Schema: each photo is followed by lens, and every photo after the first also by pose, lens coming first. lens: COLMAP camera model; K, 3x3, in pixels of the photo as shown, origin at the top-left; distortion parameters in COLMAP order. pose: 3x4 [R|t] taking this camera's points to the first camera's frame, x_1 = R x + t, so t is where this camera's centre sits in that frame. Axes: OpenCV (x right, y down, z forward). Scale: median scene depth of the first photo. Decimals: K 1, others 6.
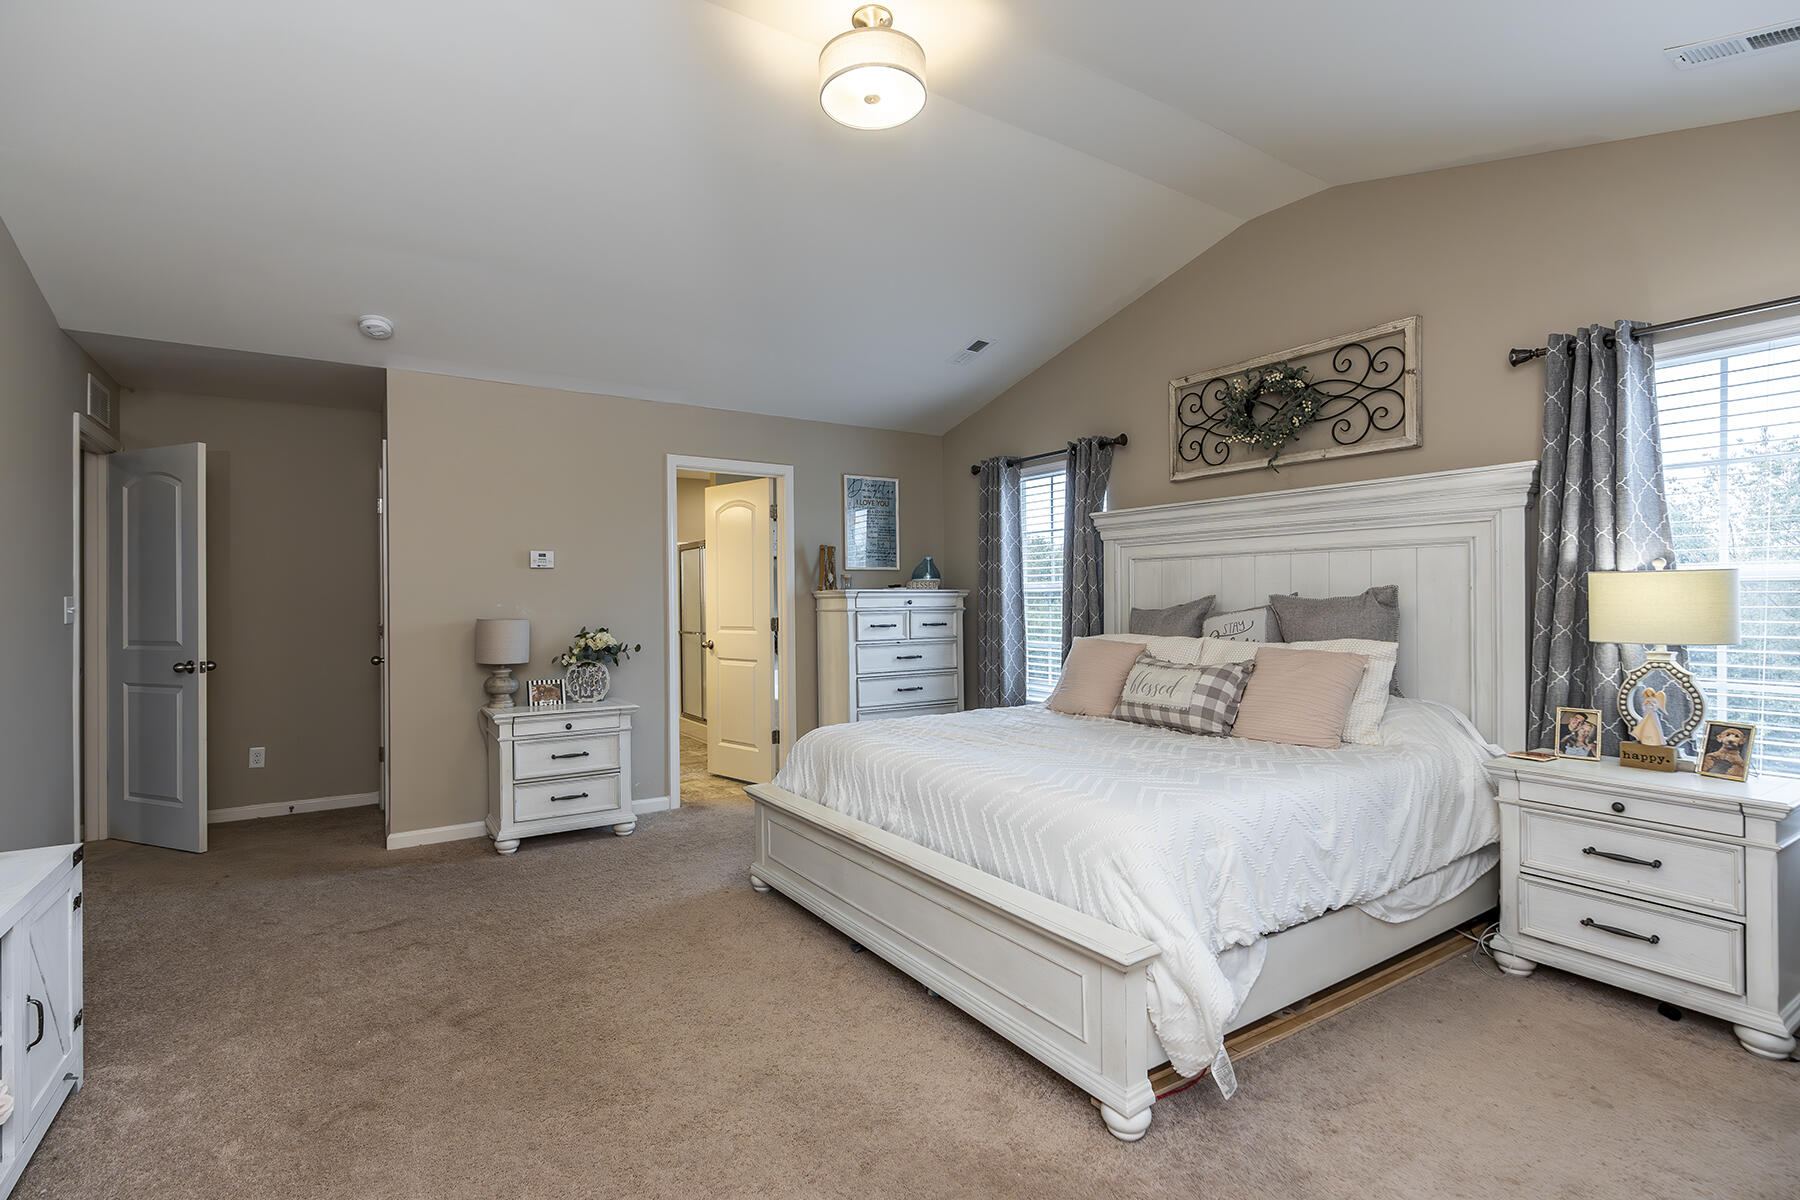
lens RADIAL K [[828.7, 0, 890.4], [0, 828.7, 595.4], [0, 0, 1]] dist [-0.006039, 0.001063]
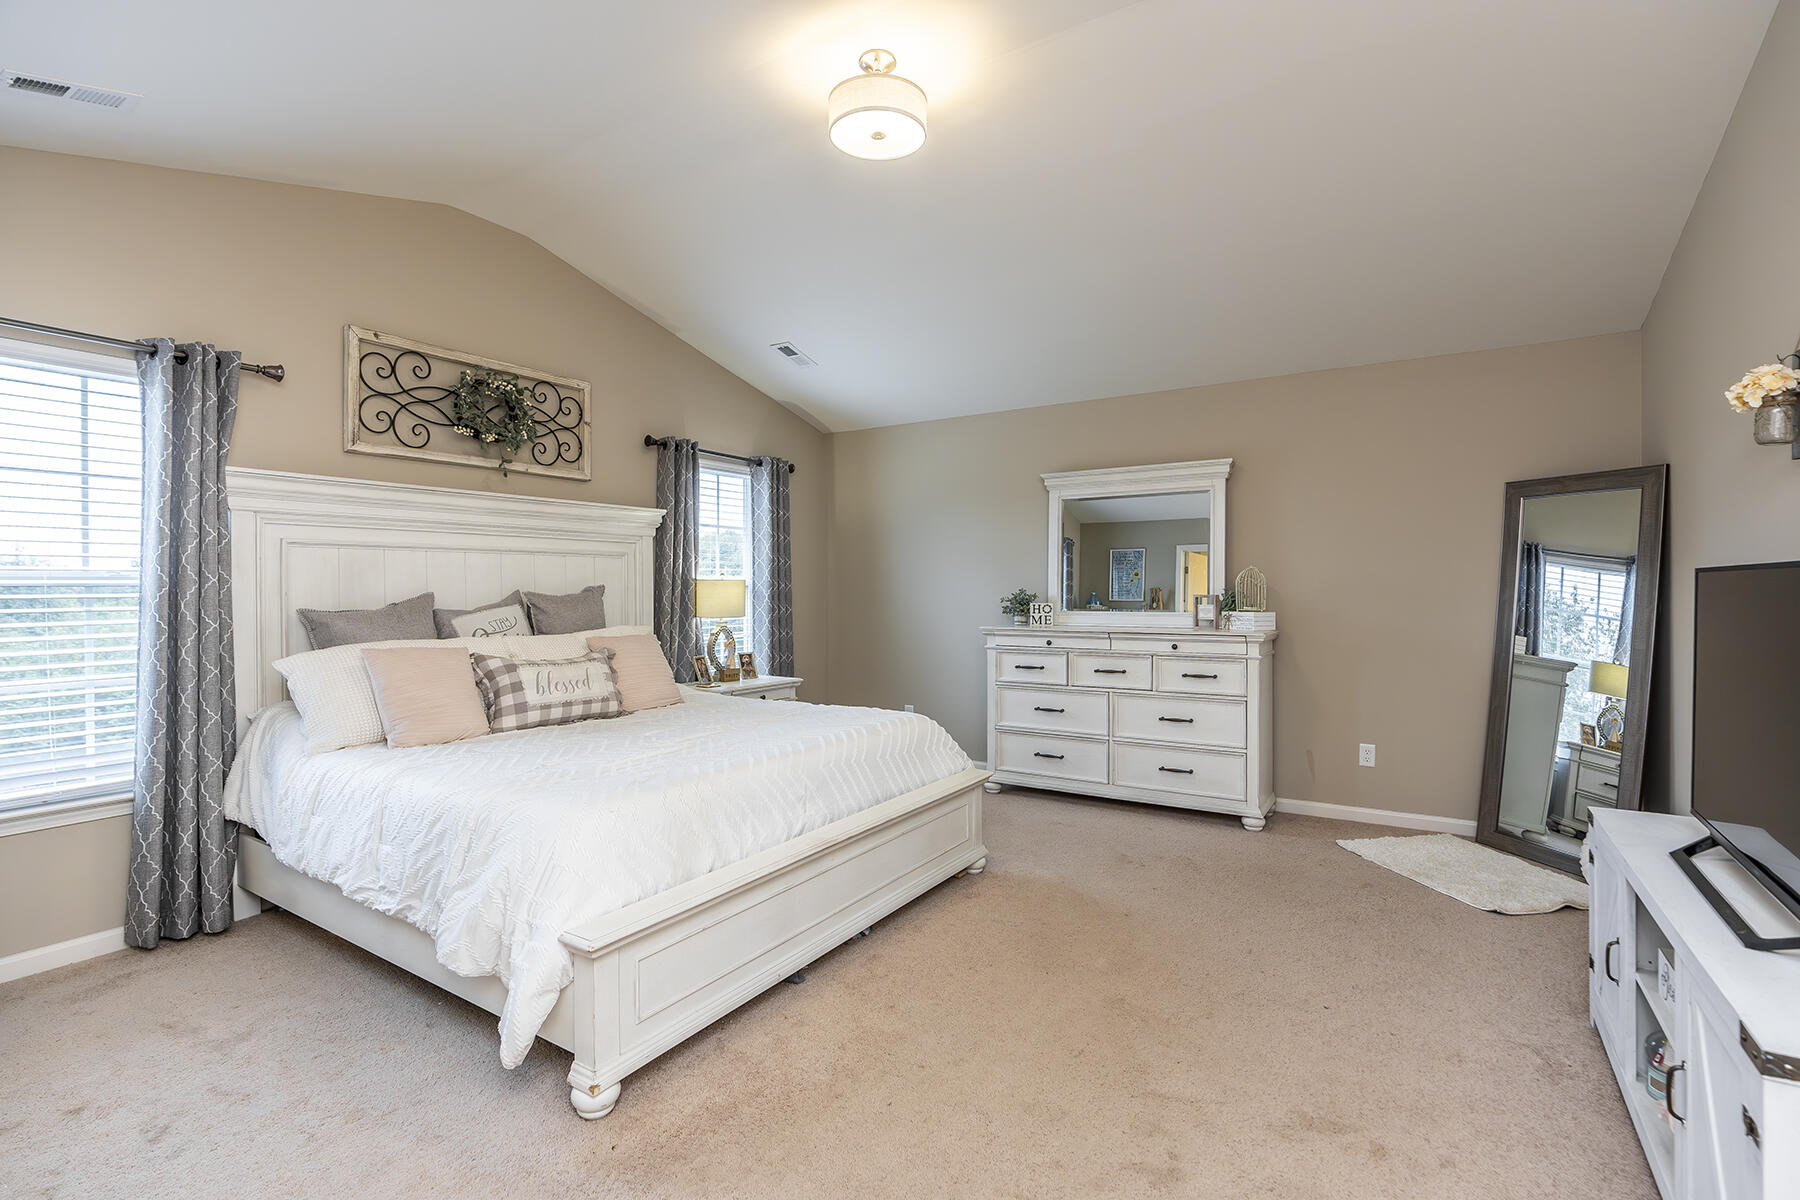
lens RADIAL K [[828.7, 0, 892.3], [0, 828.7, 595.2], [0, 0, 1]] dist [-0.006039, 0.001063]
pose [[-0.400422, -0.001259, 0.916330, -0.743399], [0.001200, 0.999997, 0.001899, 0.002404], [-0.916330, 0.001860, -0.400419, 1.027880]]
